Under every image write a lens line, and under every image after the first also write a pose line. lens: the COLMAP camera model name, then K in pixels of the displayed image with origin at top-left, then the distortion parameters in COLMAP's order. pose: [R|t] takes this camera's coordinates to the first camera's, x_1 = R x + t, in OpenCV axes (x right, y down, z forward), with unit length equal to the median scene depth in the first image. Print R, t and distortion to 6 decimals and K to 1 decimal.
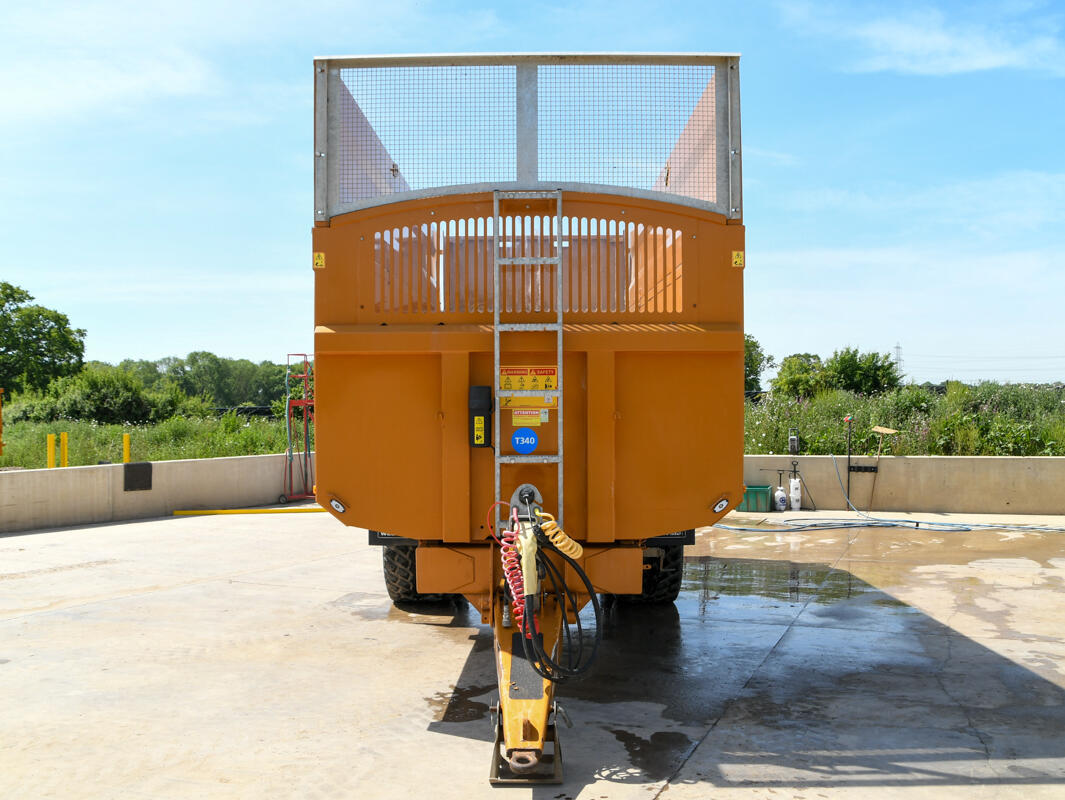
lens RADIAL K [[976.7, 0, 513.6], [0, 976.7, 402.0], [0, 0, 1]] dist [-0.124705, 0.074251]
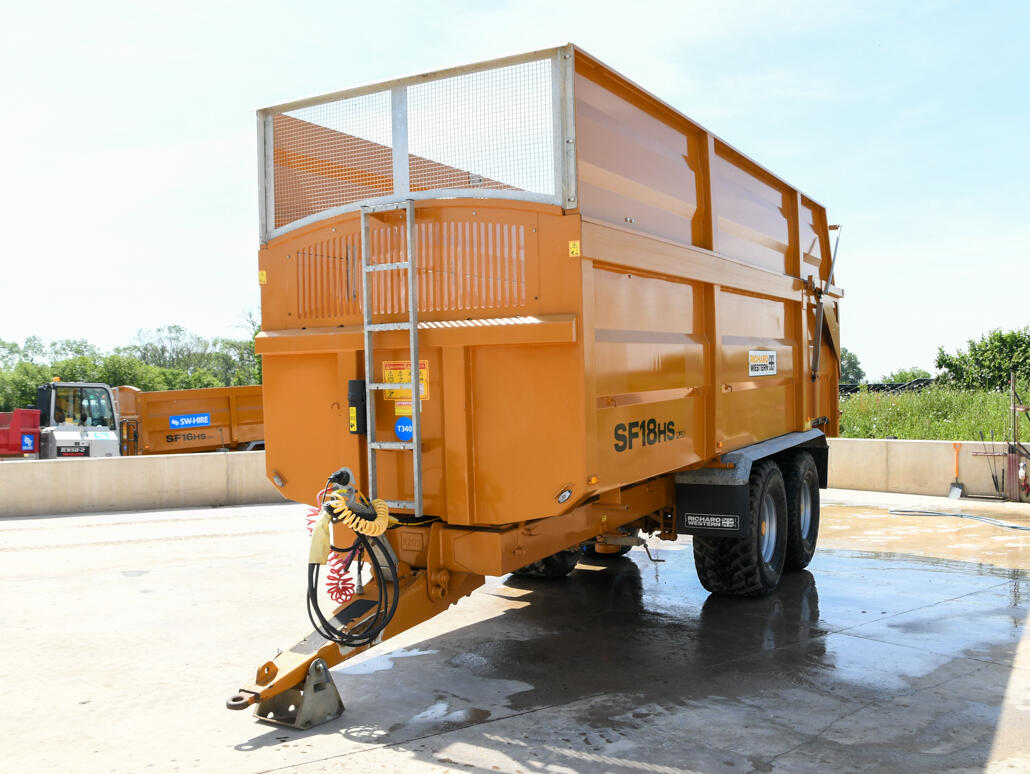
lens RADIAL K [[957.6, 0, 515.0], [0, 957.6, 387.0], [0, 0, 1]] dist [-0.103248, 0.015548]
pose [[0.884157, -0.008937, -0.467104, 0.635578], [0.010914, 0.999939, 0.001526, -0.007876], [0.467062, -0.006447, 0.884201, 0.102618]]
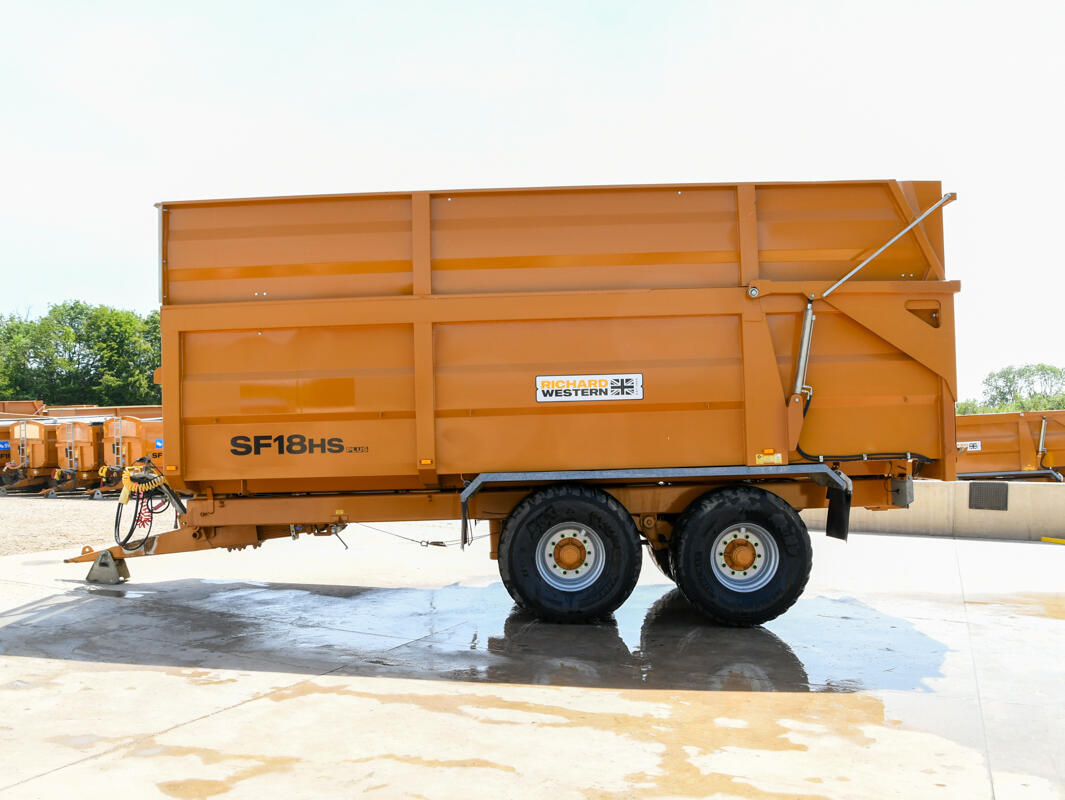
lens RADIAL K [[990.1, 0, 532.5], [0, 990.1, 400.0], [0, 0, 1]] dist [-0.103248, 0.015548]
pose [[0.024973, -0.026555, -0.999335, 1.886838], [0.002110, 0.999646, -0.026511, 0.021746], [0.999686, -0.001447, 0.025021, 1.584167]]
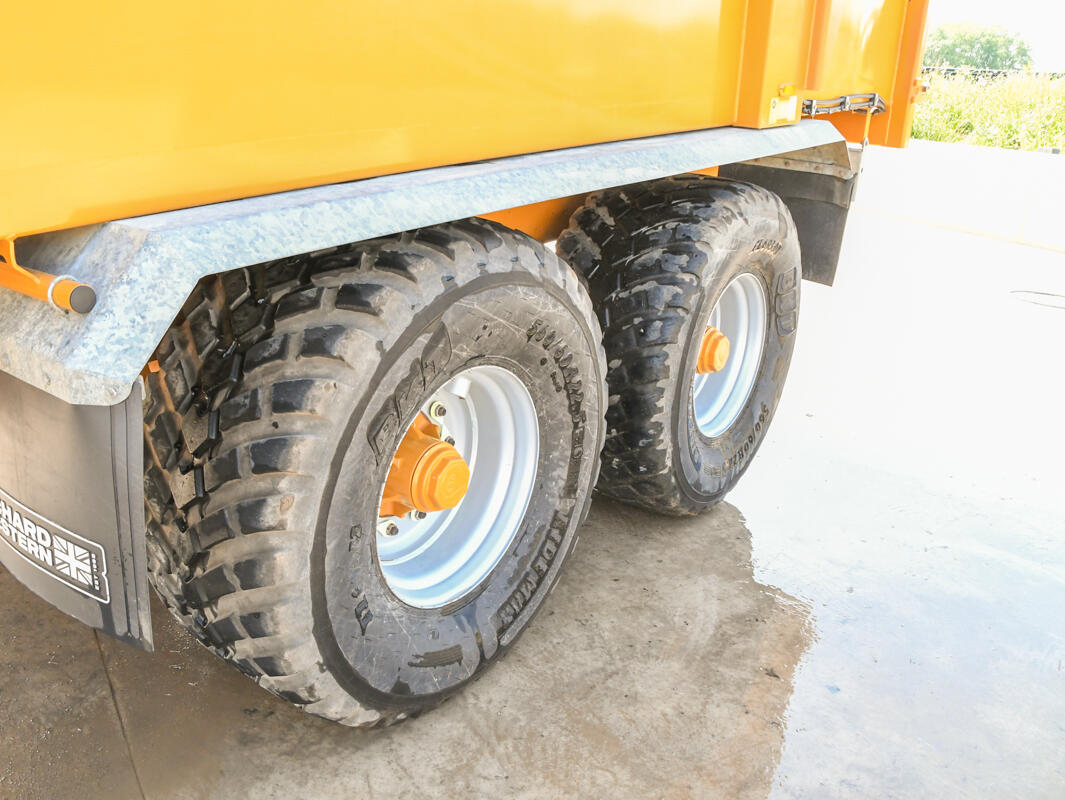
lens RADIAL K [[1015.4, 0, 532.5], [0, 1015.4, 400.0], [0, 0, 1]] dist [-0.101953, -0.012535]
pose [[0.828689, 0.231826, -0.509442, 0.518381], [-0.052006, 0.938145, 0.342315, 0.038783], [0.557288, -0.257179, 0.789487, 1.349583]]
